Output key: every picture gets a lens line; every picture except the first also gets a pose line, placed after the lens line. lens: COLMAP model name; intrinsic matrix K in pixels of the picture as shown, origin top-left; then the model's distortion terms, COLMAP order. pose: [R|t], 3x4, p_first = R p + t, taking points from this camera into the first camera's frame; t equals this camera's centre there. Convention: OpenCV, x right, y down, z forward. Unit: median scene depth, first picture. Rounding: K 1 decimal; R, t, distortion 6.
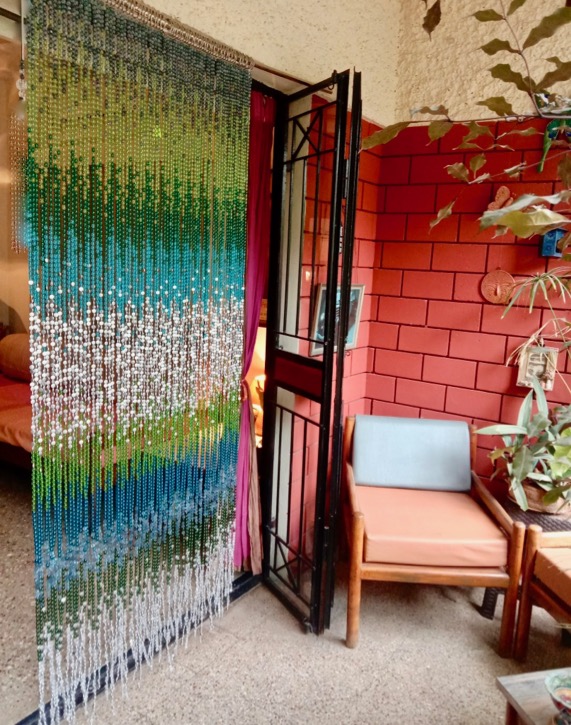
lens RADIAL K [[609.6, 0, 283.8], [0, 609.6, 343.7], [0, 0, 1]] dist [0.036361, -0.049962]
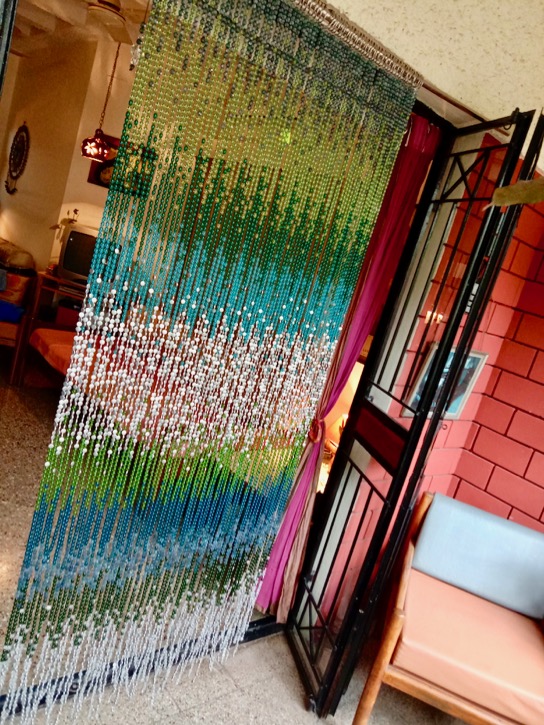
lens RADIAL K [[574.1, 0, 269.6], [0, 574.1, 361.6], [0, 0, 1]] dist [0.069664, -0.124160]
pose [[0.936414, 0.272768, -0.220740, 0.039572], [-0.270144, 0.961877, 0.042596, -0.059693], [0.223944, 0.019744, 0.974402, 0.179094]]
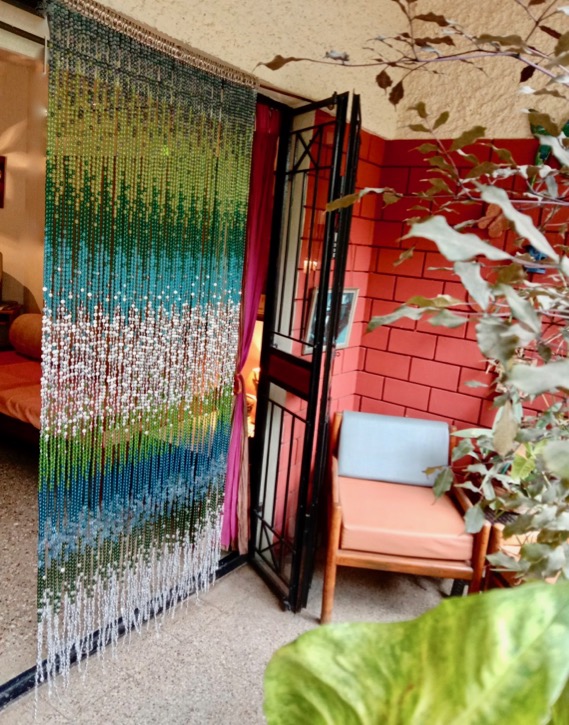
lens RADIAL K [[601.2, 0, 281.3], [0, 601.2, 344.1], [0, 0, 1]] dist [0.064062, -0.089480]
pose [[0.998655, 0.049176, -0.016436, 0.032438], [-0.048668, 0.998363, 0.030040, -0.040597], [0.017886, -0.029200, 0.999414, -0.077901]]
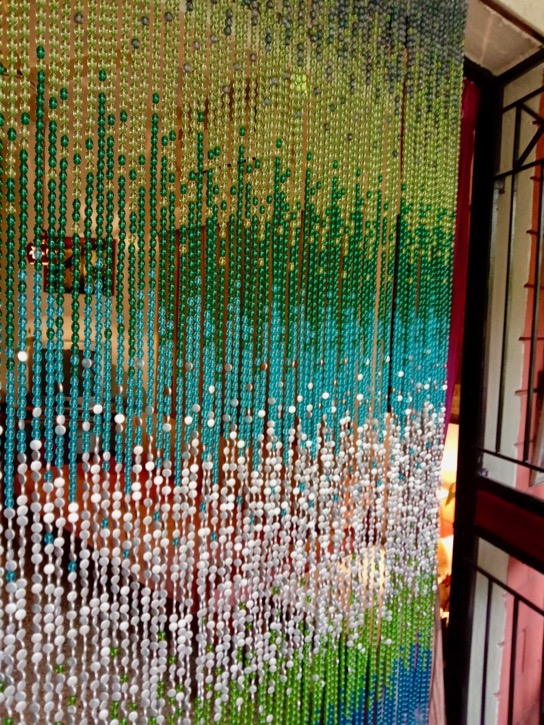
lens RADIAL K [[574.1, 0, 268.1], [0, 574.1, 360.8], [0, 0, 1]] dist [0.069664, -0.124160]
pose [[0.970273, 0.005756, -0.241943, -0.108740], [-0.023143, 0.997342, -0.069084, -0.085946], [0.240903, 0.072630, 0.967828, 0.521232]]
